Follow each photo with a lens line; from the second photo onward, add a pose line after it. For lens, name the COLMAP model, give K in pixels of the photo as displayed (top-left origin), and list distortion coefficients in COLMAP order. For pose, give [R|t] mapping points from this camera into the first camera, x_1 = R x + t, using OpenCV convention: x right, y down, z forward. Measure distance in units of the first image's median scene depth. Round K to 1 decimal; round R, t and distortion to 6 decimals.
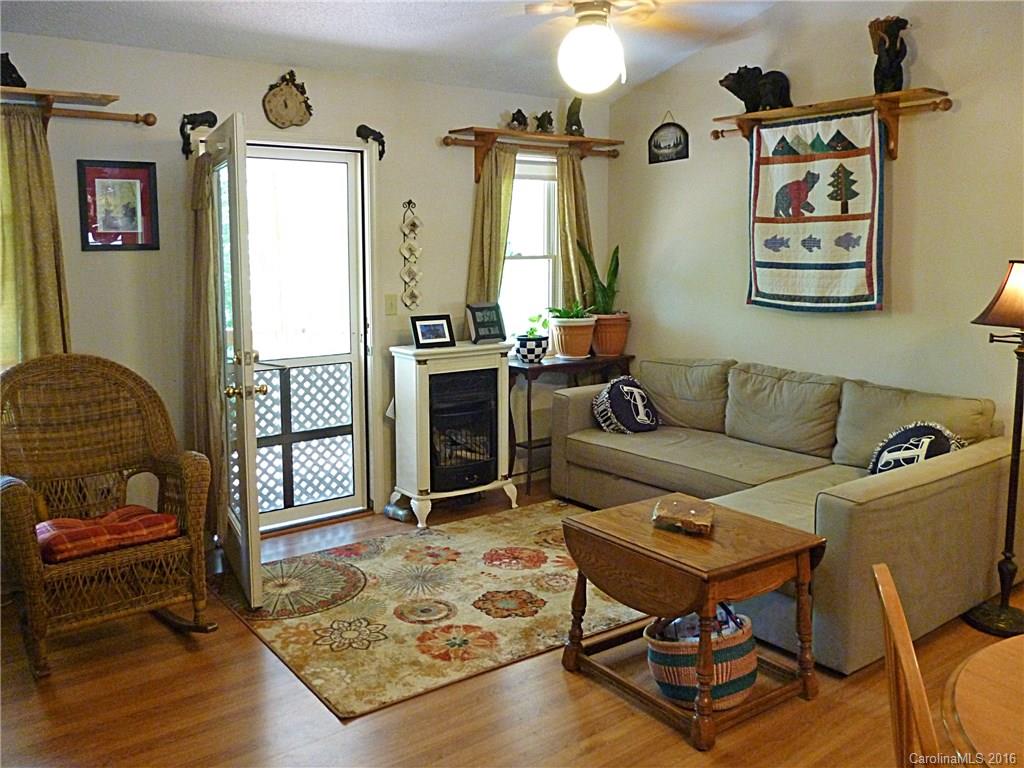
lens RADIAL K [[909.1, 0, 511.0], [0, 909.1, 365.3], [0, 0, 1]] dist [0.000490, -0.003451]
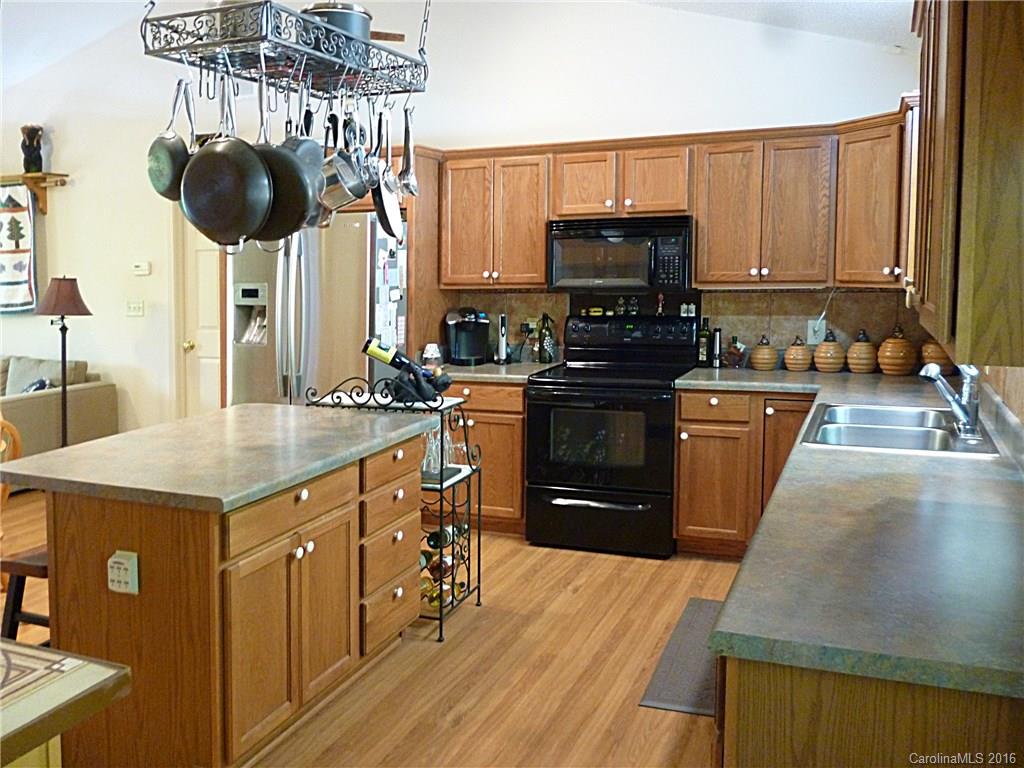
lens RADIAL K [[909.1, 0, 511.0], [0, 909.1, 365.3], [0, 0, 1]] dist [0.000490, -0.003451]
pose [[0.858107, -0.070636, 0.508590, 0.278349], [0.080357, 0.996762, 0.002856, 0.088115], [-0.507144, 0.038418, 0.861004, -0.708033]]
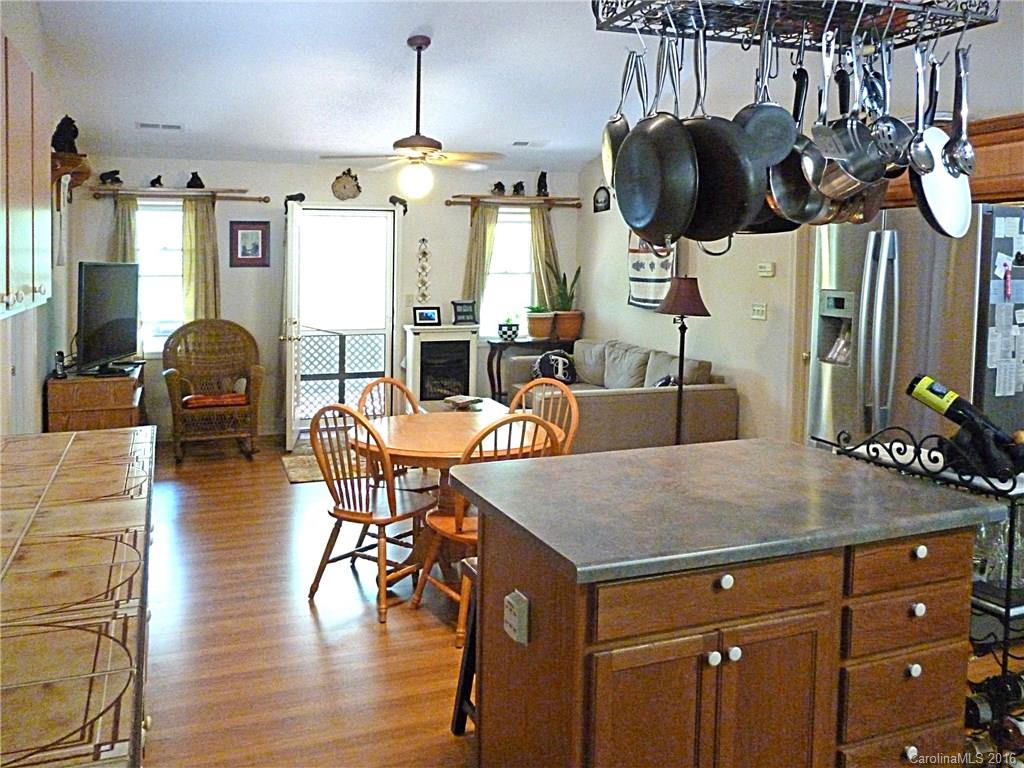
lens RADIAL K [[895.4, 0, 512.9], [0, 895.4, 299.1], [0, 0, 1]] dist [-0.002953, -0.010434]
pose [[0.963508, 0.018362, -0.267050, 0.512867], [-0.042218, 0.995582, -0.083866, 0.063646], [0.264331, 0.092080, 0.960026, -0.552142]]
